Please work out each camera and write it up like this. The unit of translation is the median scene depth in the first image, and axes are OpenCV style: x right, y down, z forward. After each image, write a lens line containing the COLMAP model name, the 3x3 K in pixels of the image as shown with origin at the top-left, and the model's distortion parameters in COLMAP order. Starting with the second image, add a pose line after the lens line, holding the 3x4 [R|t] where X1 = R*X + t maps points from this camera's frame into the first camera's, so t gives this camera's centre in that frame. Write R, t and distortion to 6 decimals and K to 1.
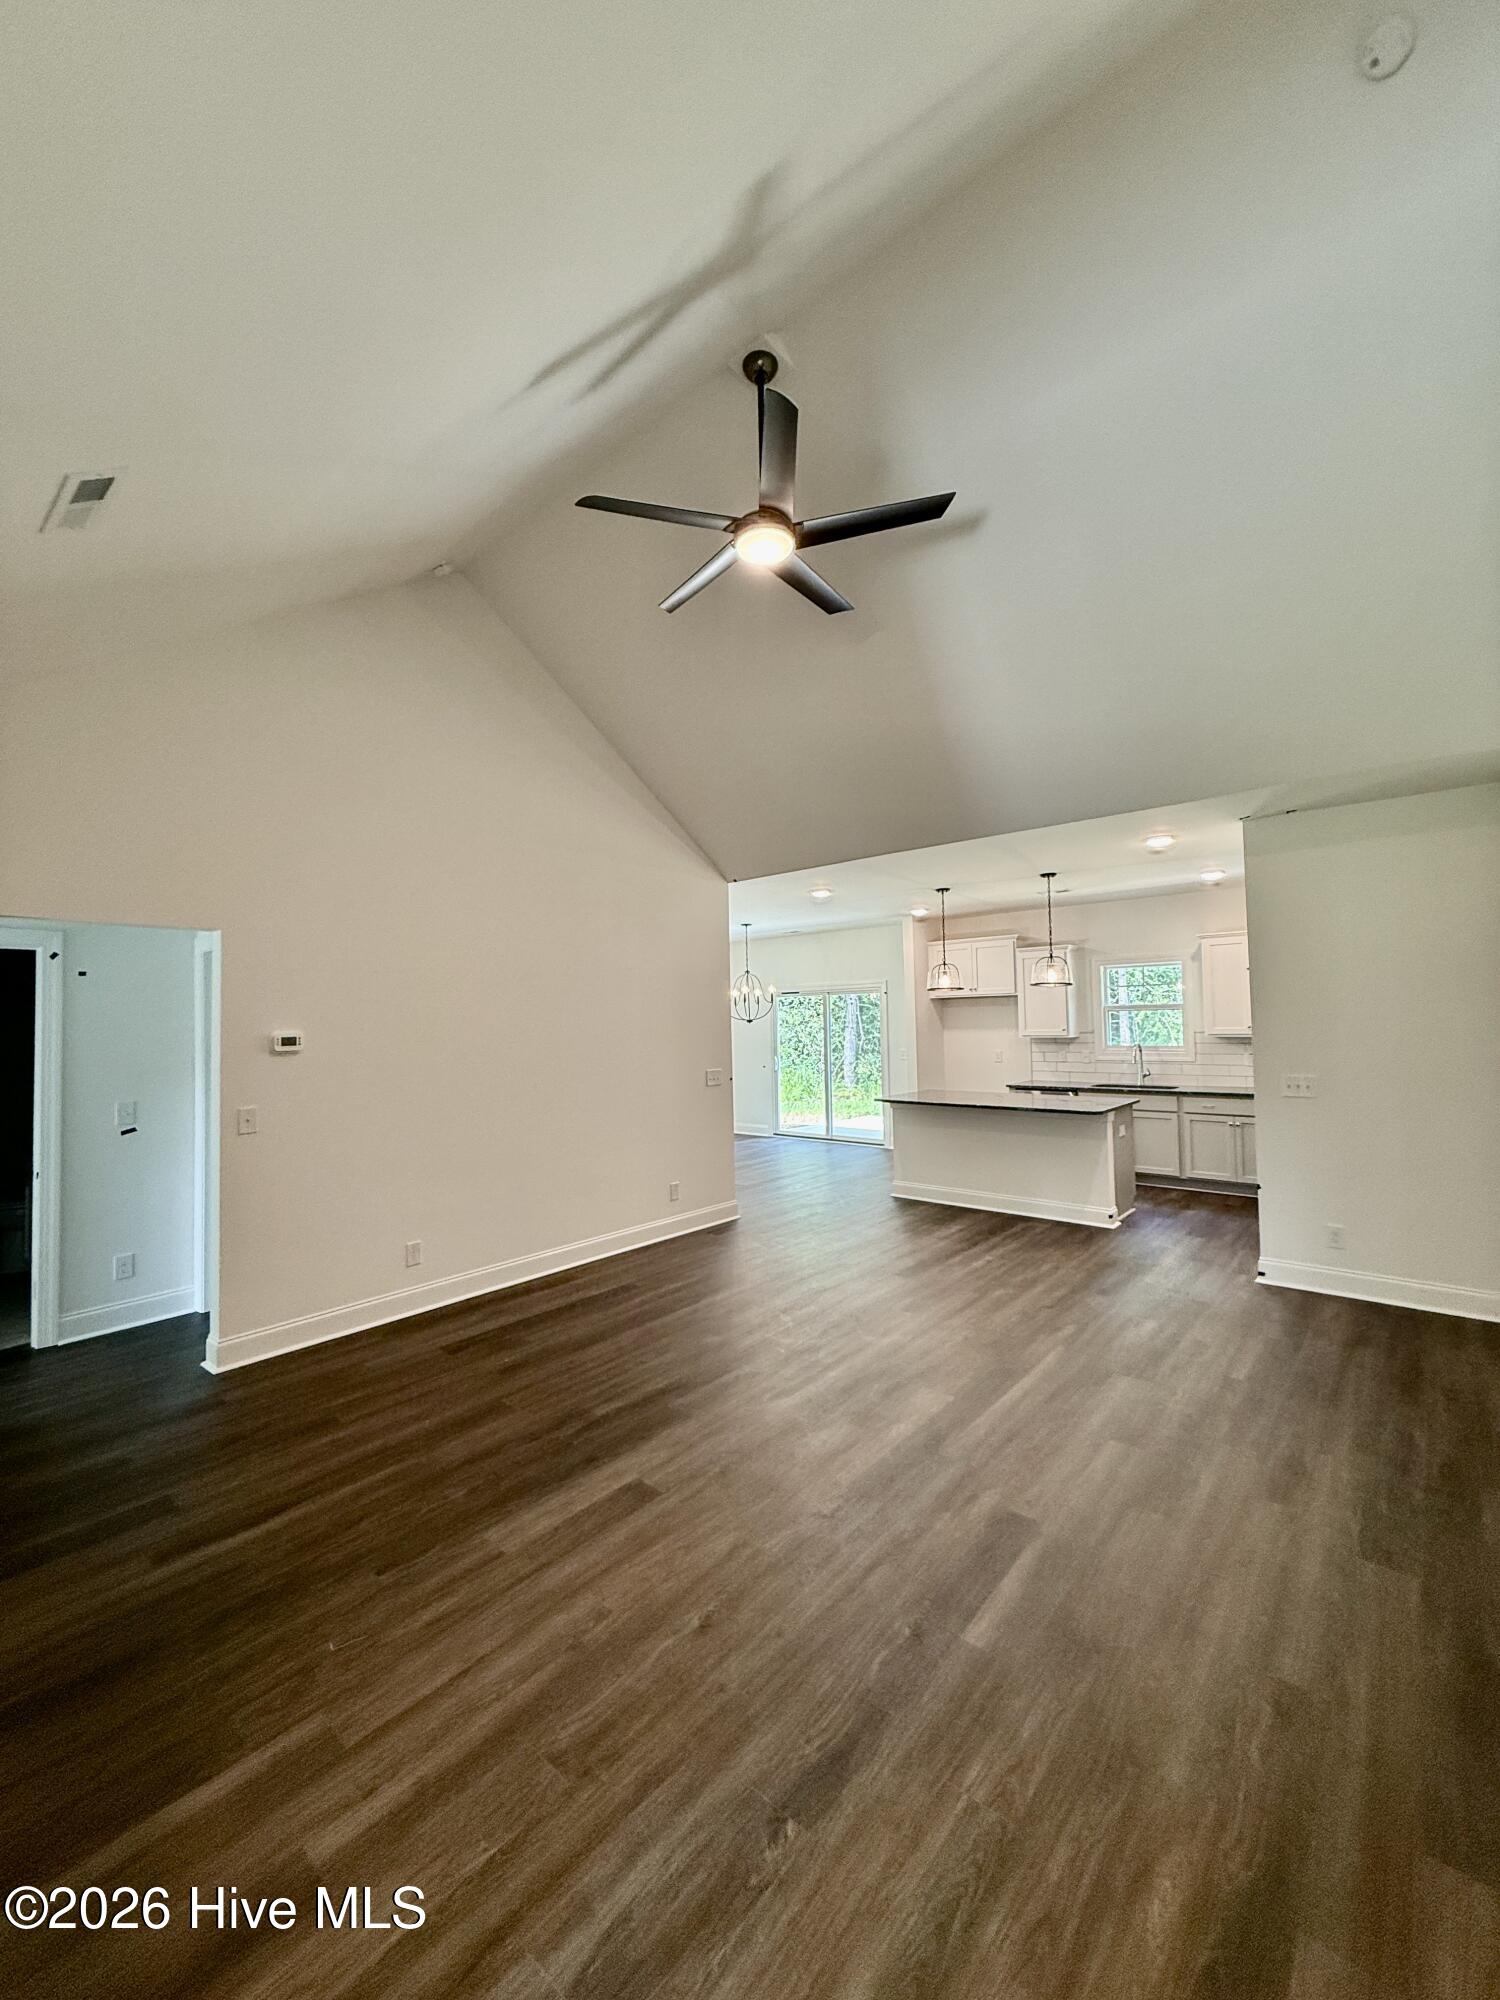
lens RADIAL K [[809.2, 0, 748.8], [0, 809.2, 995.1], [0, 0, 1]] dist [0.001955, -0.000054]
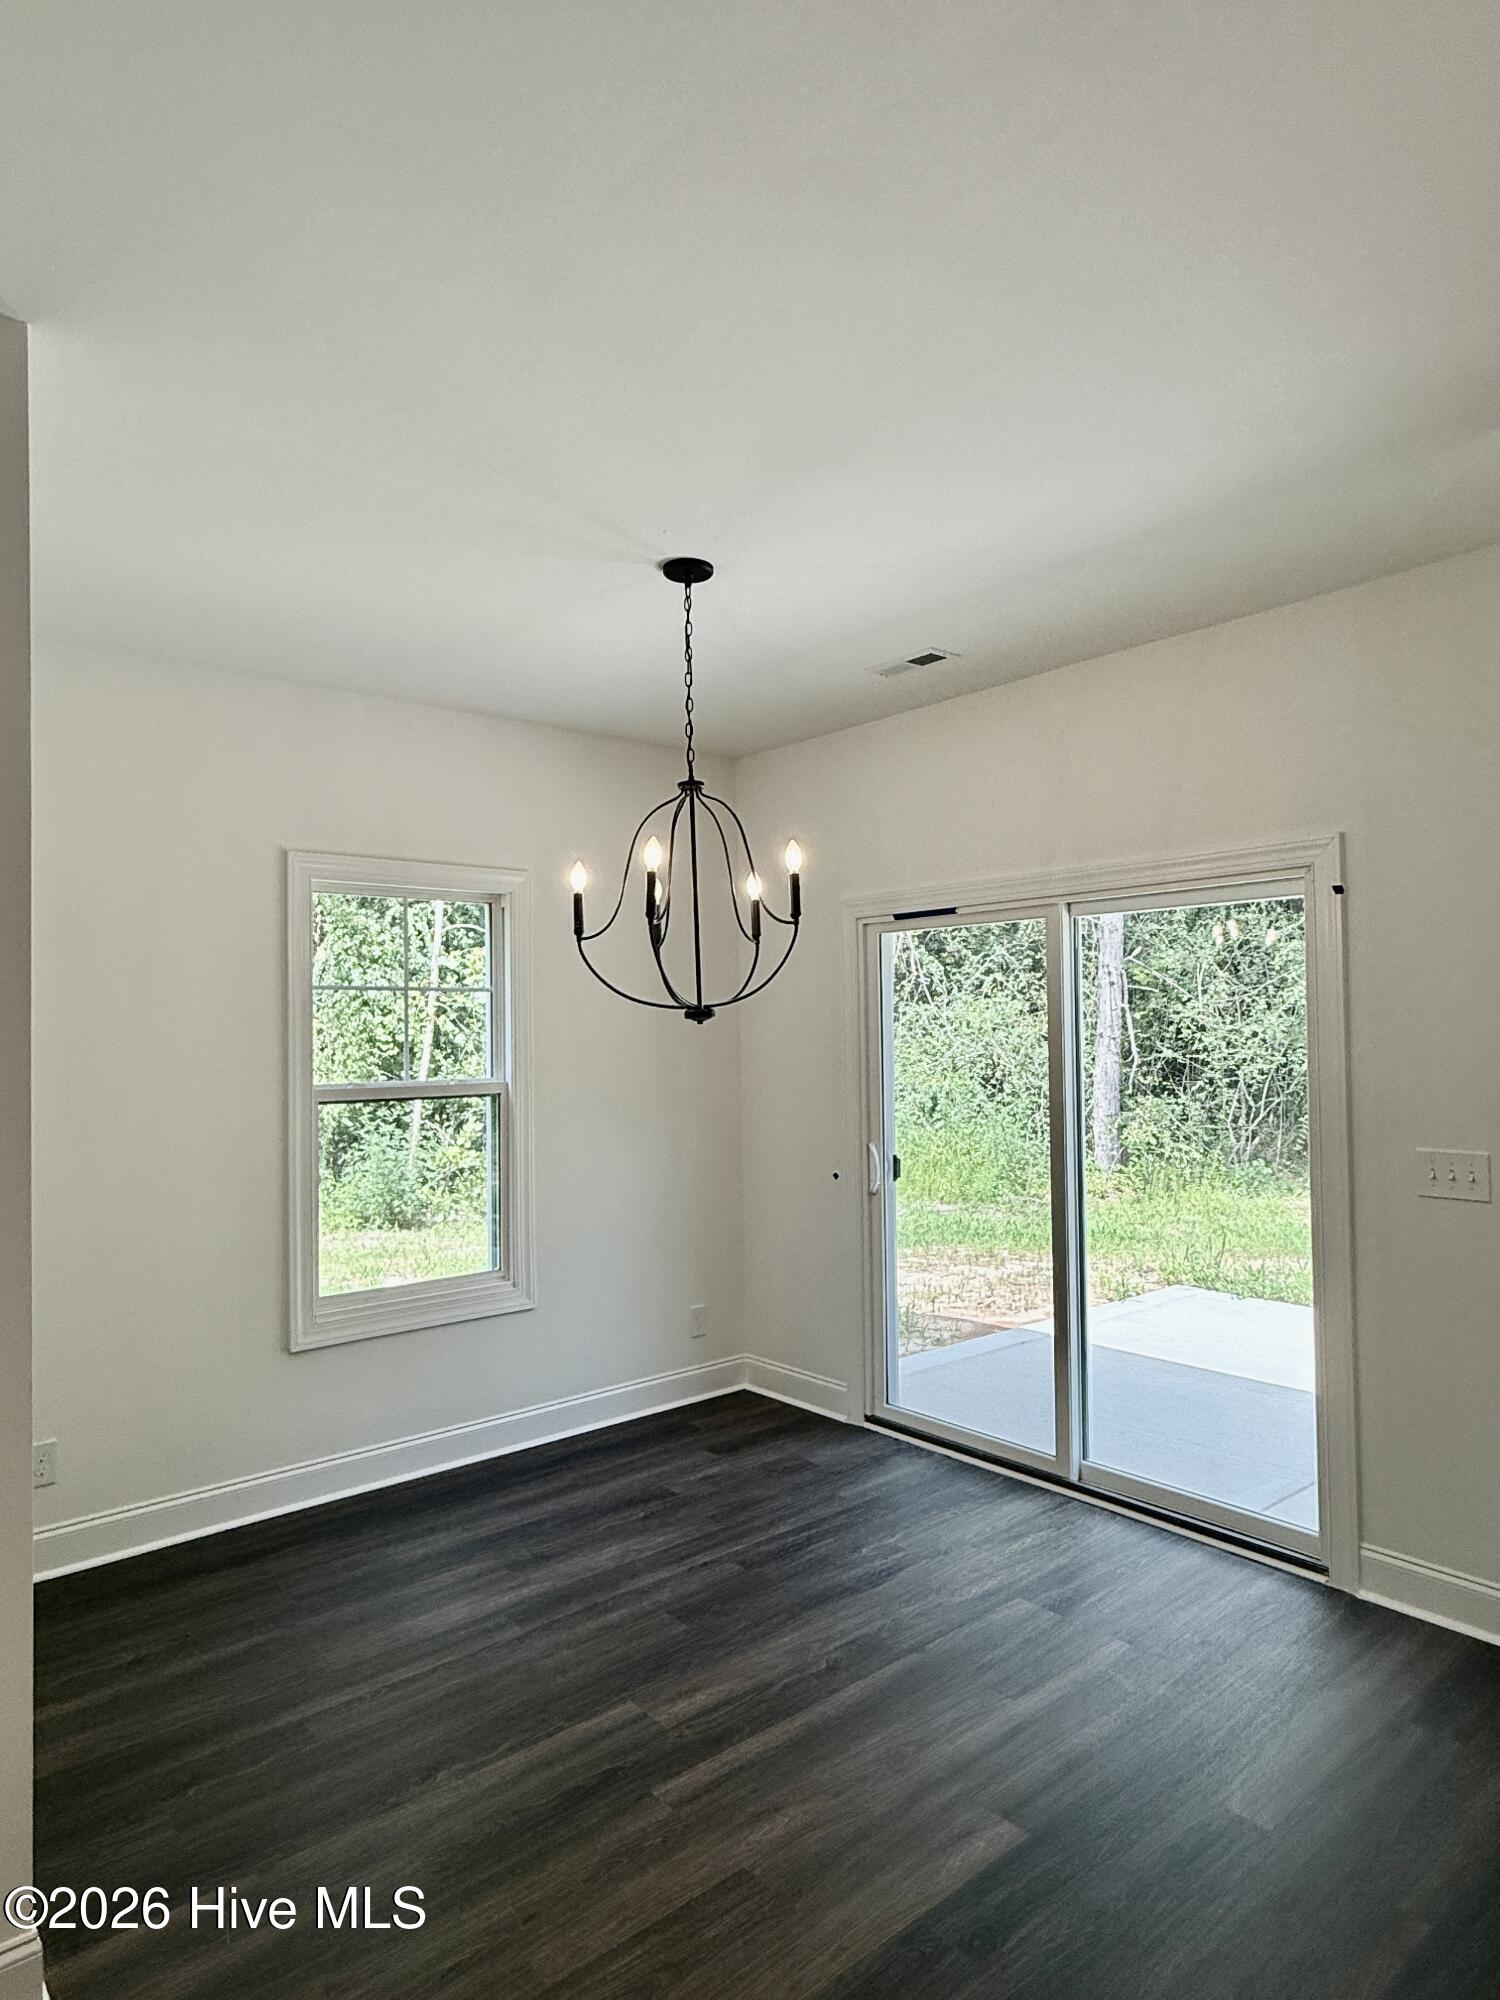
lens RADIAL K [[1167.1, 0, 744.7], [0, 1167.1, 1011.6], [0, 0, 1]] dist [-0.007124, -0.000661]
pose [[0.986952, 0.005787, -0.160911, 0.027552], [-0.001919, 0.999706, 0.024184, 0.009658], [0.161004, -0.023560, 0.986673, 0.300019]]
